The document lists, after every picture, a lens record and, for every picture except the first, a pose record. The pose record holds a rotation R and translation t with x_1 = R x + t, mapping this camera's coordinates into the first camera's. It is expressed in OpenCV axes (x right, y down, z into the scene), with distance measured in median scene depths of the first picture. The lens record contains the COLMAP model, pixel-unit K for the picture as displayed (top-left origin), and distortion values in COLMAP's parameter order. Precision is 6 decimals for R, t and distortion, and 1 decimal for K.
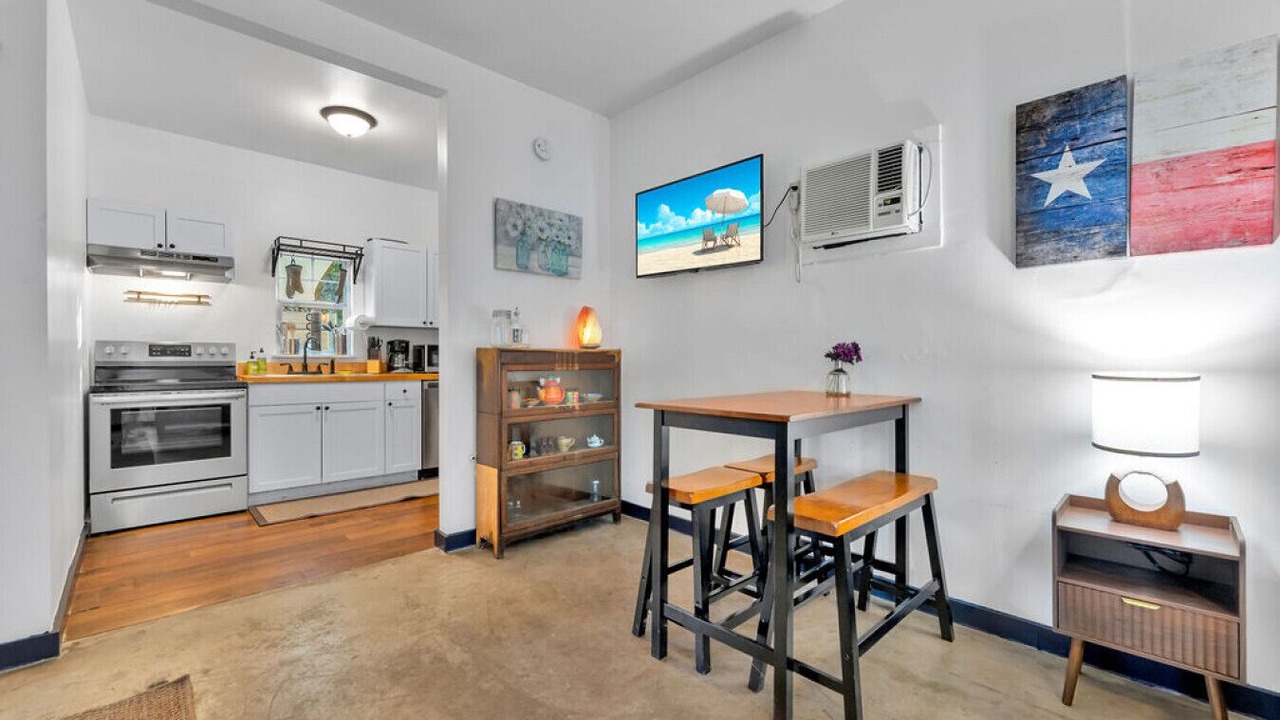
lens RADIAL K [[526.9, 0, 637.6], [0, 526.9, 364.7], [0, 0, 1]] dist [0.000863, -0.000120]
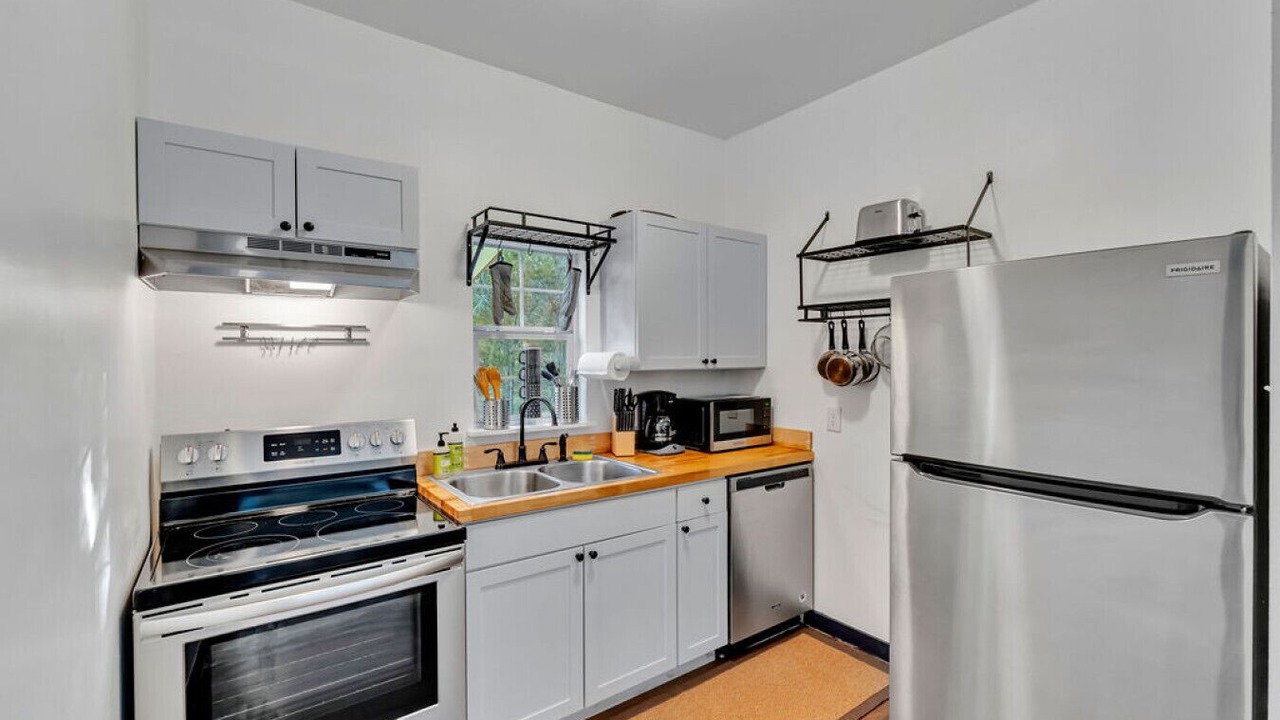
lens RADIAL K [[545.1, 0, 636.9], [0, 545.1, 363.4], [0, 0, 1]] dist [-0.000995, 0.000167]
pose [[0.992686, -0.003522, -0.120671, -0.577358], [0.003957, 0.999986, 0.003371, -0.112750], [0.120658, -0.003824, 0.992687, 0.598633]]
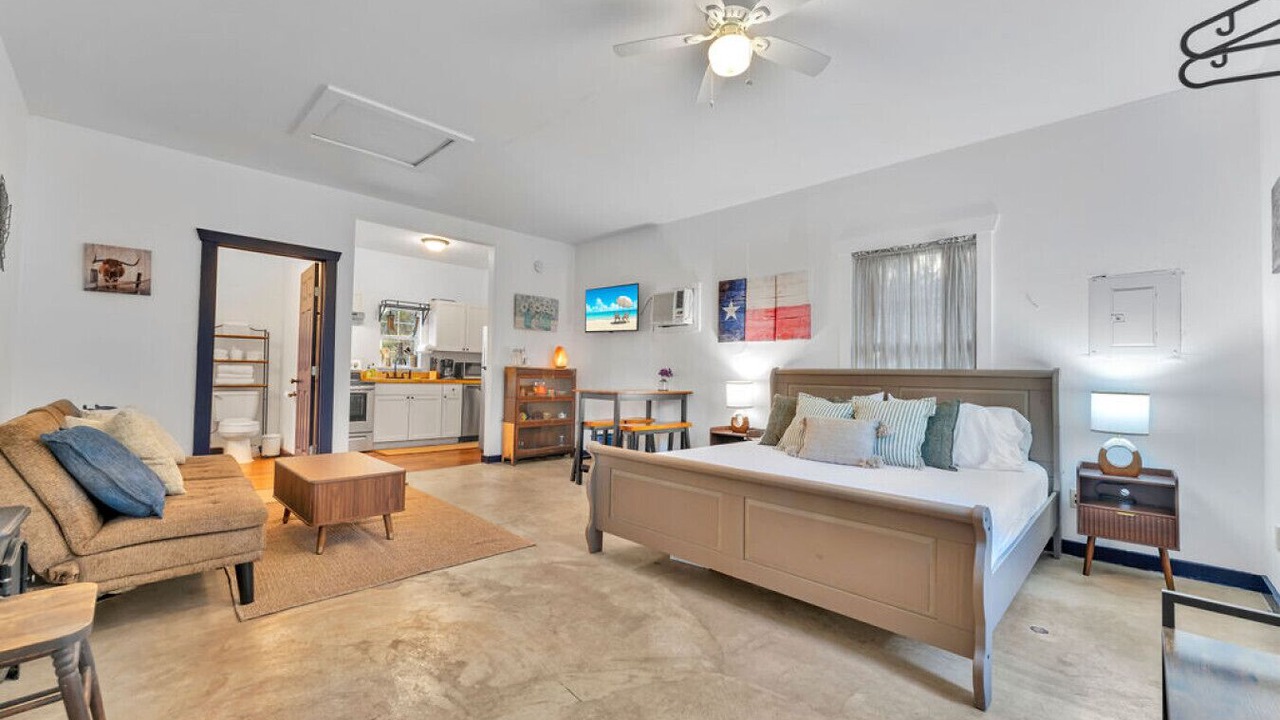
lens RADIAL K [[526.9, 0, 647.9], [0, 526.9, 358.0], [0, 0, 1]] dist [0.000863, -0.000120]
pose [[0.998917, 0.020746, 0.041637, 0.148859], [-0.019056, 0.998994, -0.040599, 0.006431], [-0.042437, 0.039762, 0.998308, -0.957210]]
